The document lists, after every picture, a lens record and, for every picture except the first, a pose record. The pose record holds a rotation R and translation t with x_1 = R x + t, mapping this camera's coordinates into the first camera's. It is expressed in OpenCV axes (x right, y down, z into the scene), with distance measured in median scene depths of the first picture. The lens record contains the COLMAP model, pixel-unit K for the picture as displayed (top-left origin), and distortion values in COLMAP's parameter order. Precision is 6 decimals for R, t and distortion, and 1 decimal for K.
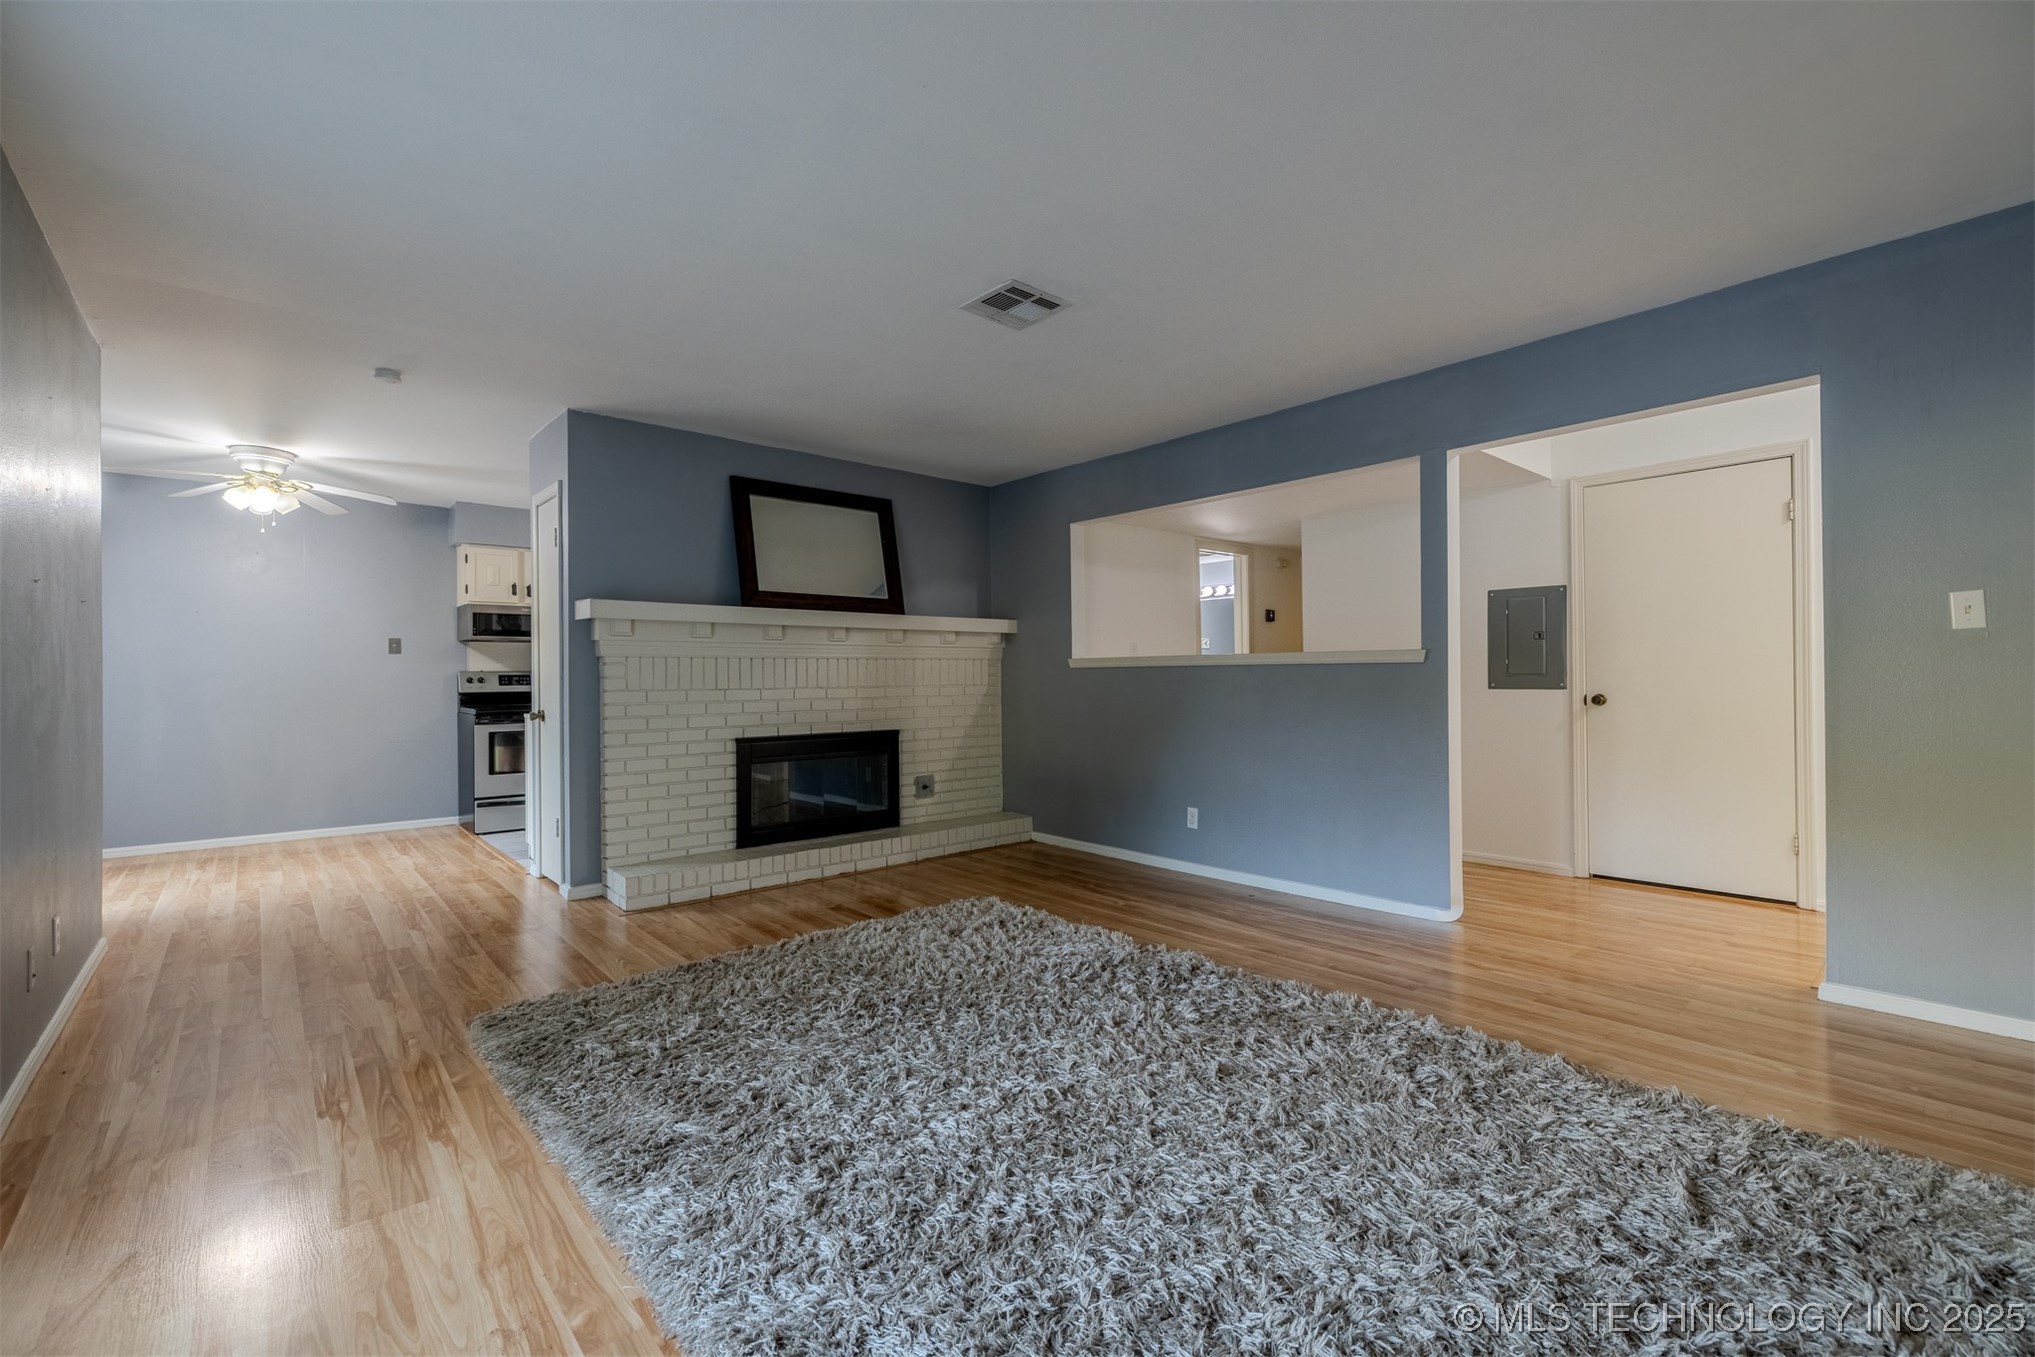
lens RADIAL K [[862.9, 0, 1007.1], [0, 862.9, 680.7], [0, 0, 1]] dist [0.000461, 0.000019]
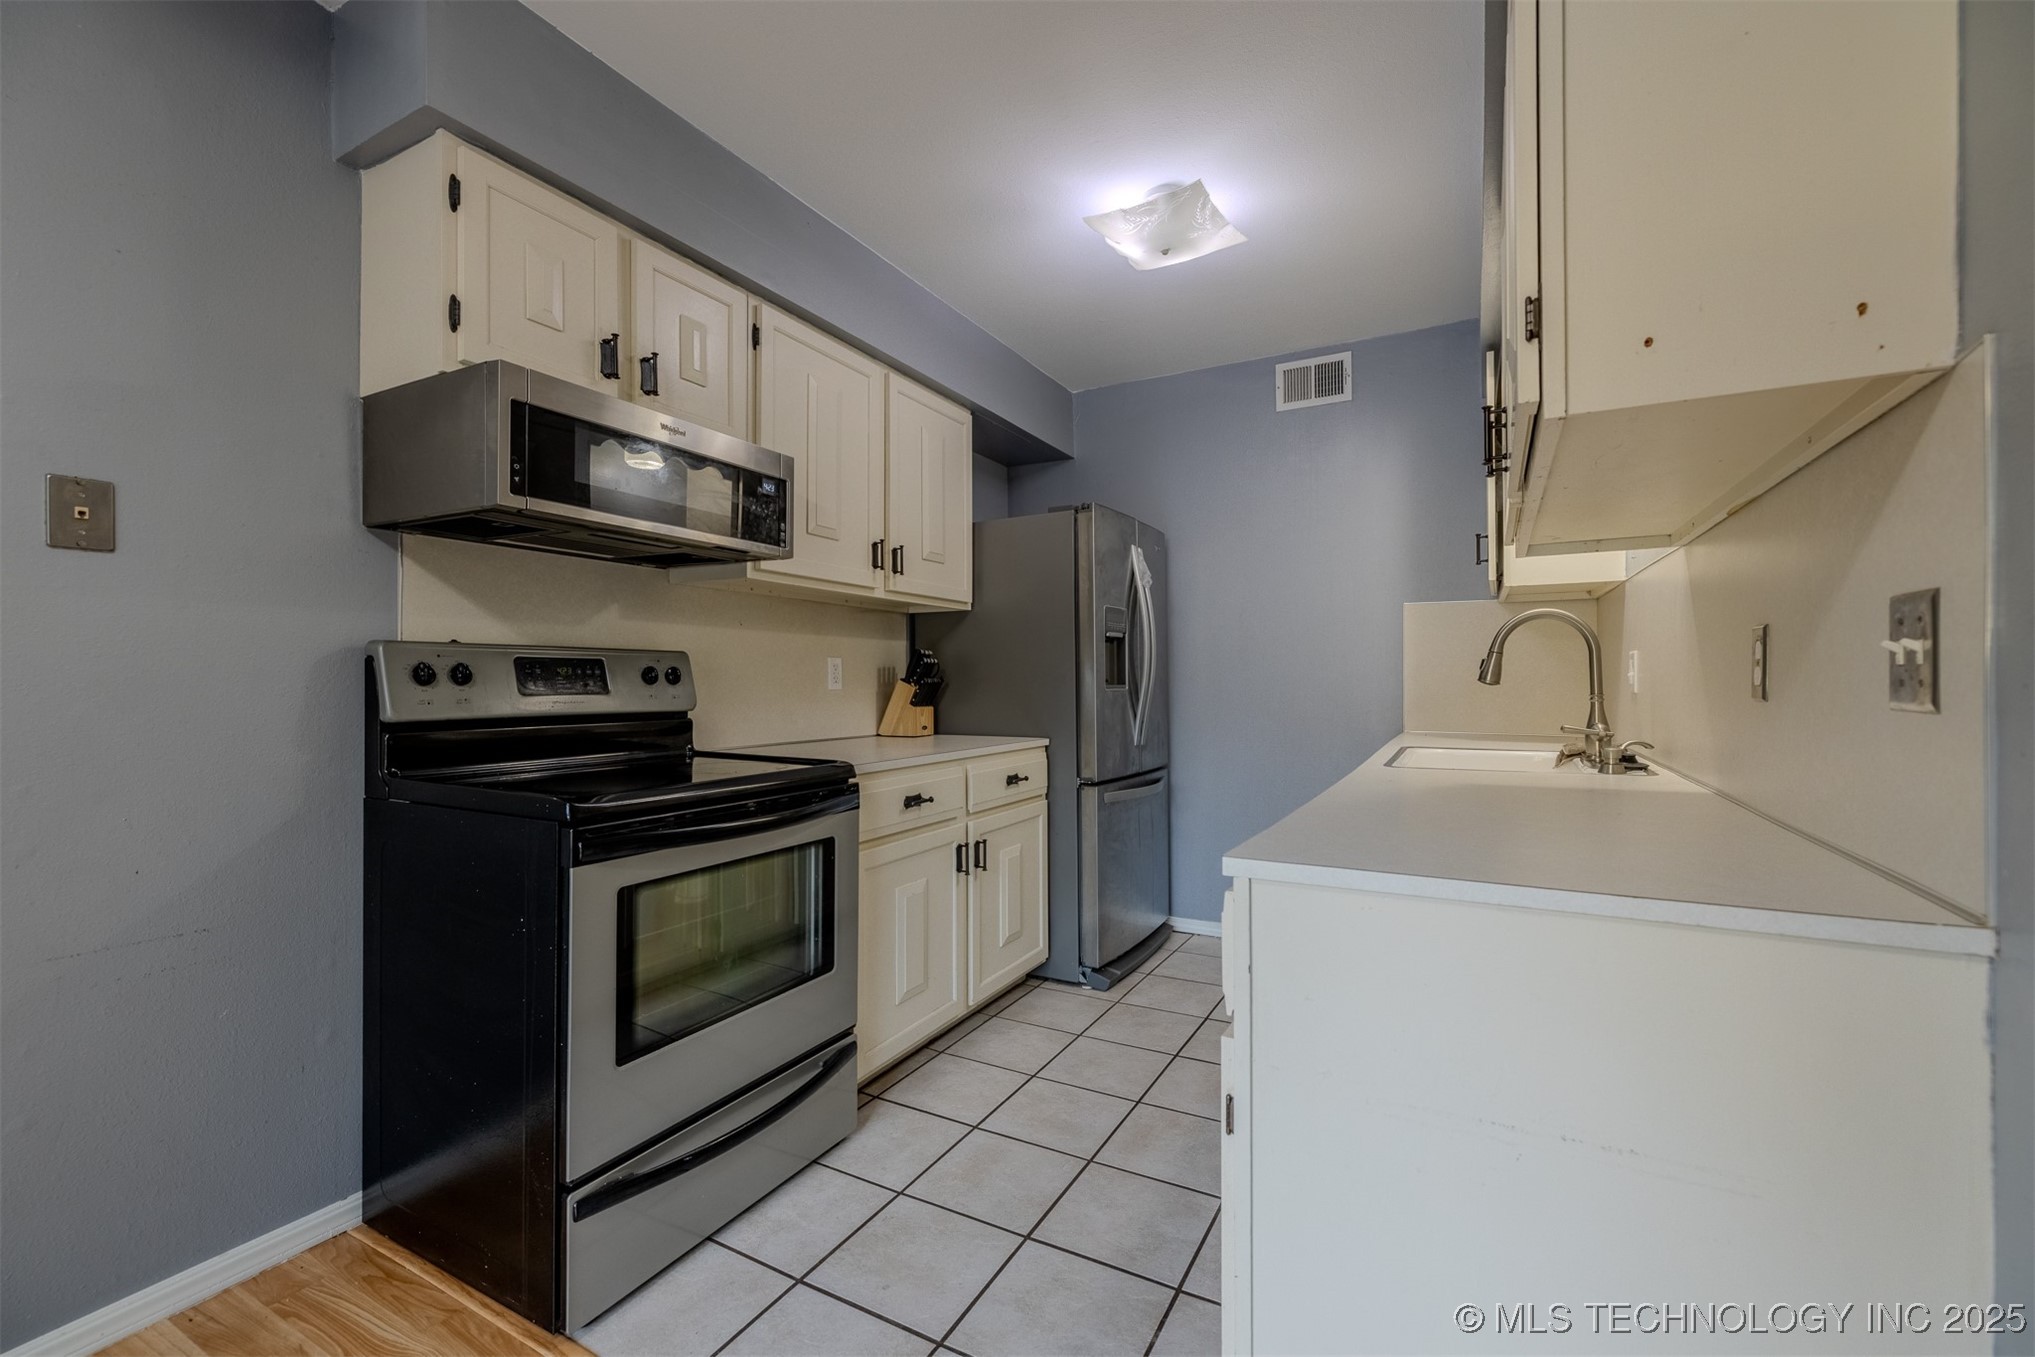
lens RADIAL K [[852.4, 0, 1012.6], [0, 852.4, 674.9], [0, 0, 1]] dist [0.000261, -0.000335]
pose [[0.936690, 0.010898, 0.349991, -0.548563], [-0.007954, 0.999920, -0.009846, 0.001023], [-0.350070, 0.006439, 0.936701, 0.695744]]
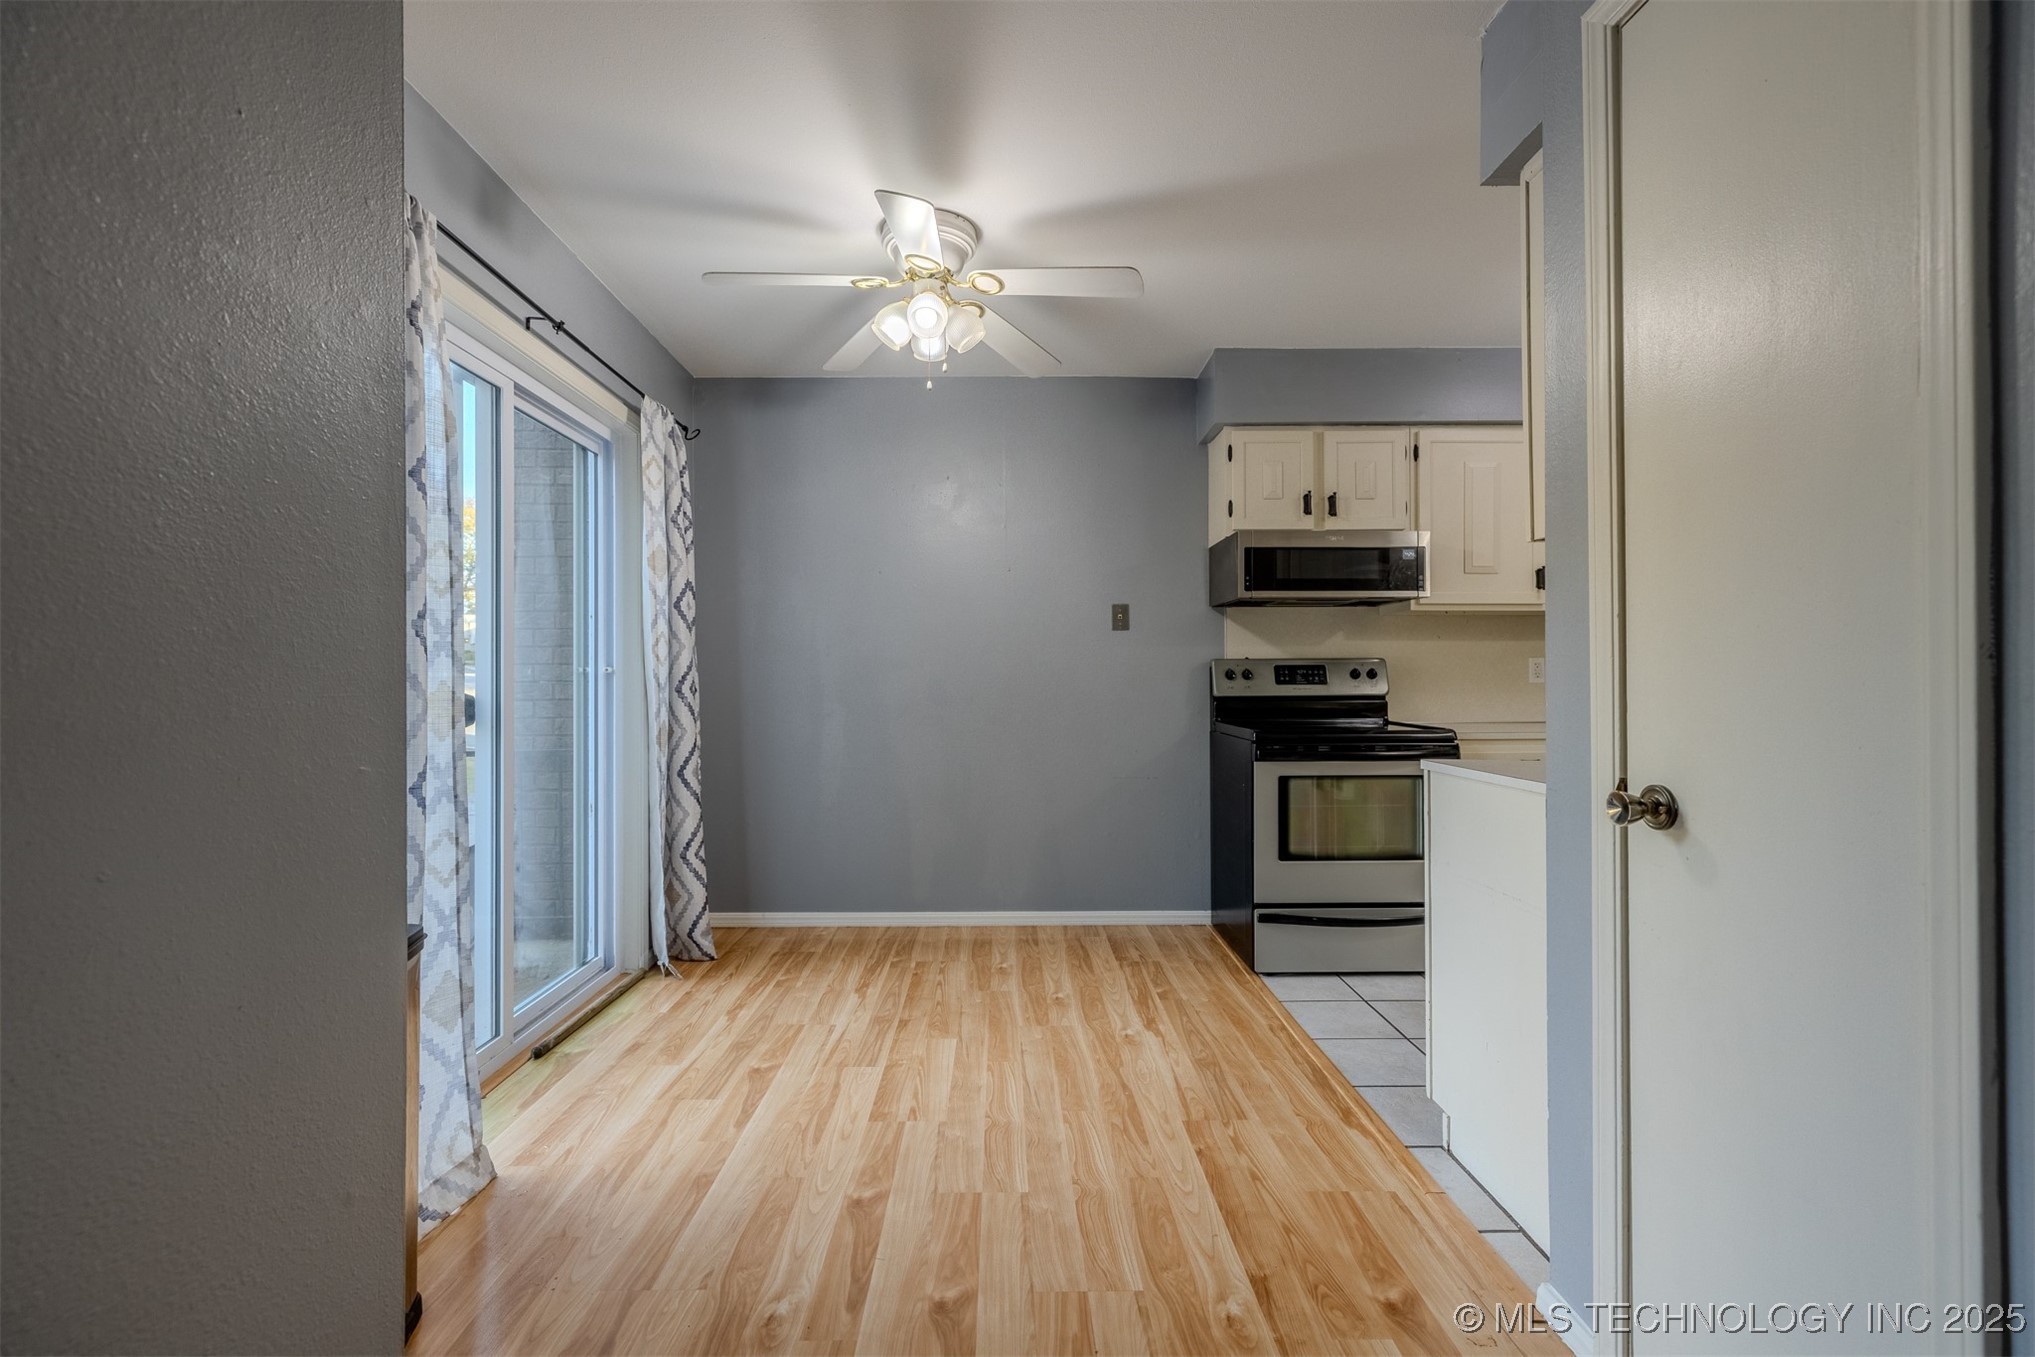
lens RADIAL K [[852.4, 0, 1012.6], [0, 852.4, 674.9], [0, 0, 1]] dist [0.000261, -0.000335]
pose [[0.762751, 0.001711, -0.646690, -0.373104], [-0.002105, 0.999998, 0.000163, 0.000099], [0.646689, 0.001237, 0.762753, 0.486149]]
